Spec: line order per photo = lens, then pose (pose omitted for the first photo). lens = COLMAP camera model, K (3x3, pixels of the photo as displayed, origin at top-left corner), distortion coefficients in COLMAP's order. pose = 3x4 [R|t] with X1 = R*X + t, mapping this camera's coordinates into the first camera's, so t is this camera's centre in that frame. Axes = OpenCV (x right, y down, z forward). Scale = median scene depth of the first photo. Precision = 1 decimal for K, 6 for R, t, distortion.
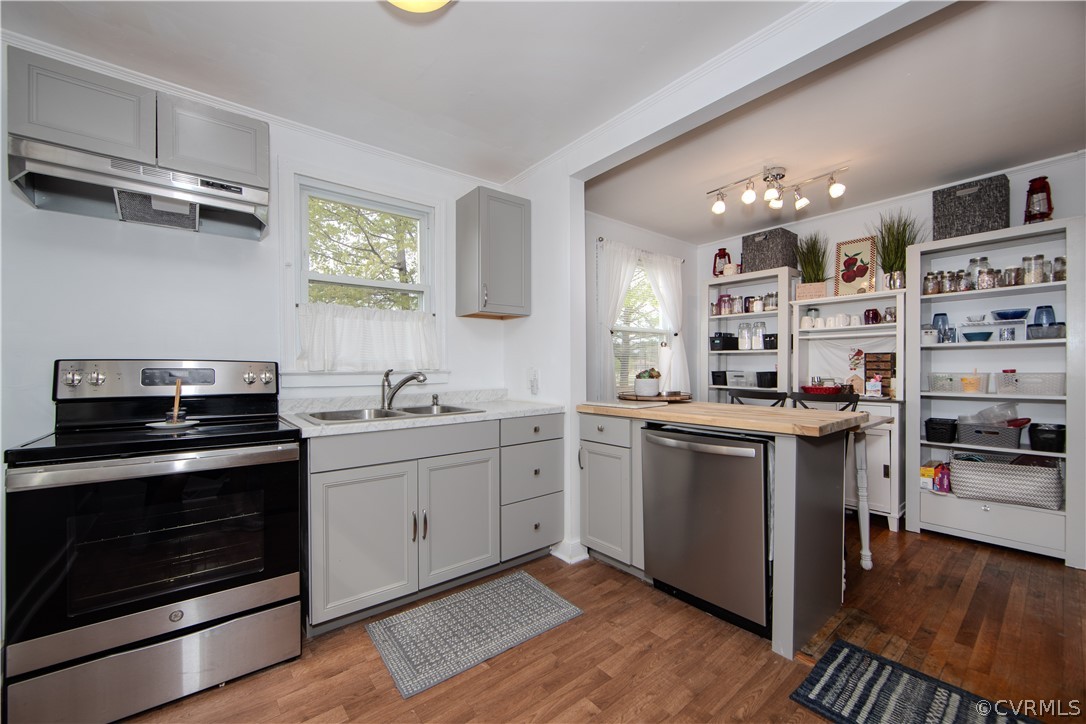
lens RADIAL K [[436.3, 0, 541.4], [0, 436.3, 363.4], [0, 0, 1]] dist [-0.008657, 0.000647]
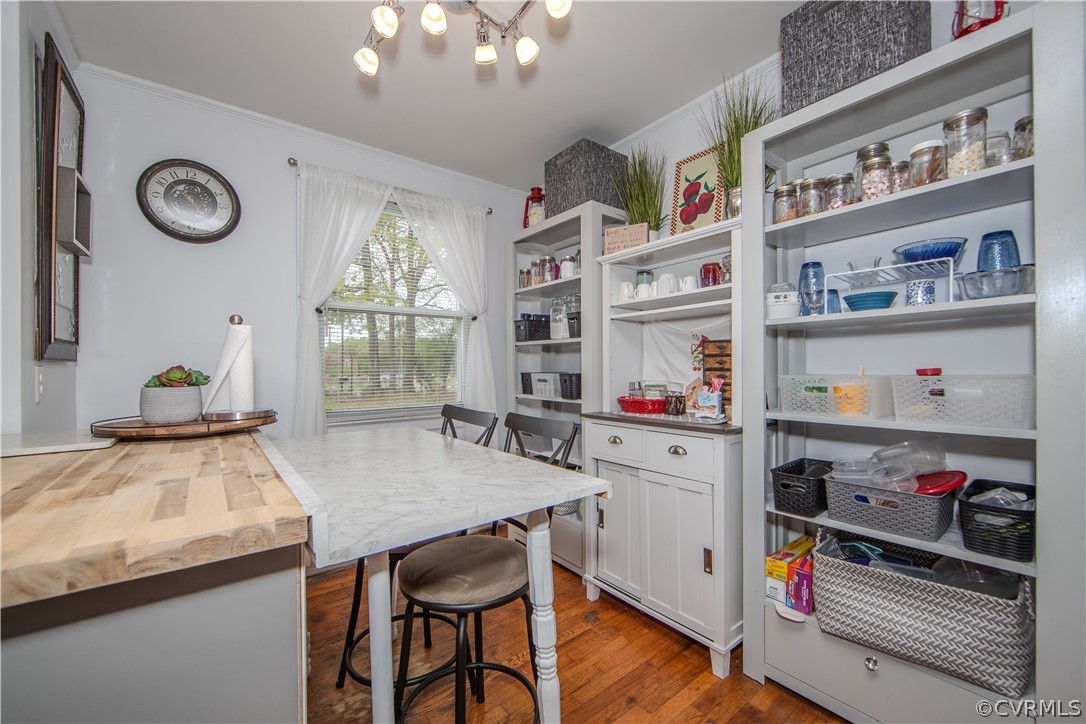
lens RADIAL K [[436.3, 0, 542.4], [0, 436.3, 363.3], [0, 0, 1]] dist [-0.008657, 0.000647]
pose [[0.999836, -0.002020, -0.017979, 0.616048], [0.001930, 0.999986, -0.004993, 0.010013], [0.017989, 0.004958, 0.999826, 0.474110]]
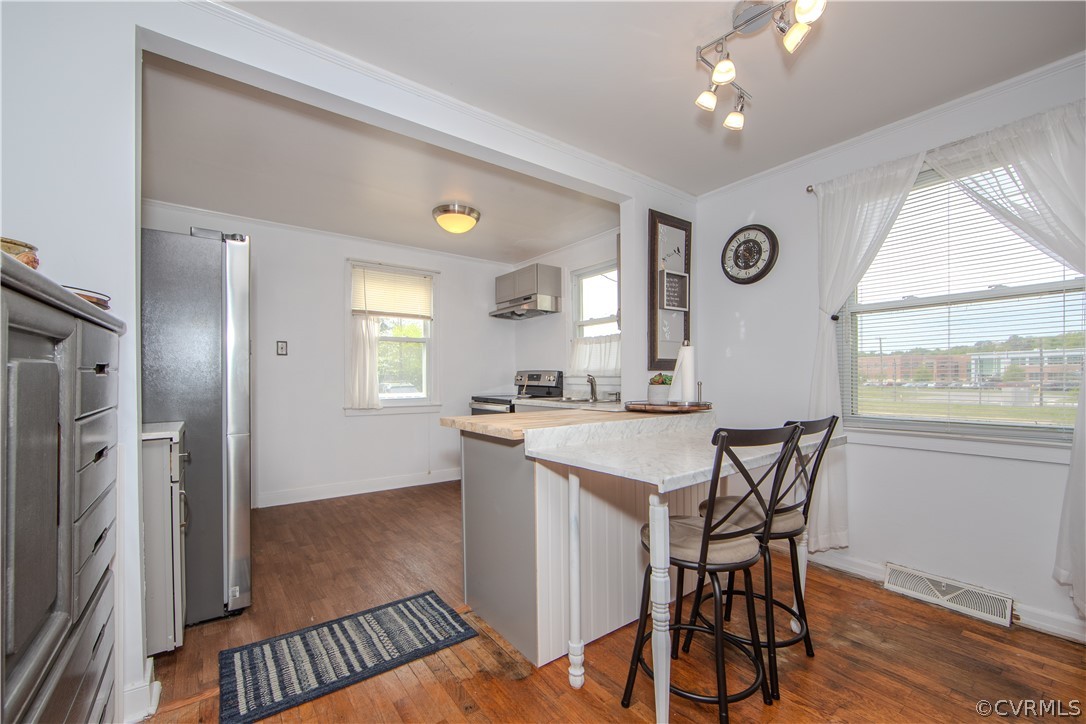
lens RADIAL K [[436.3, 0, 535.2], [0, 436.3, 372.4], [0, 0, 1]] dist [-0.008657, 0.000647]
pose [[-0.049752, -0.006351, -0.998741, 1.041554], [0.010274, 0.999924, -0.006870, 0.013011], [0.998709, -0.010603, -0.049683, 0.724030]]
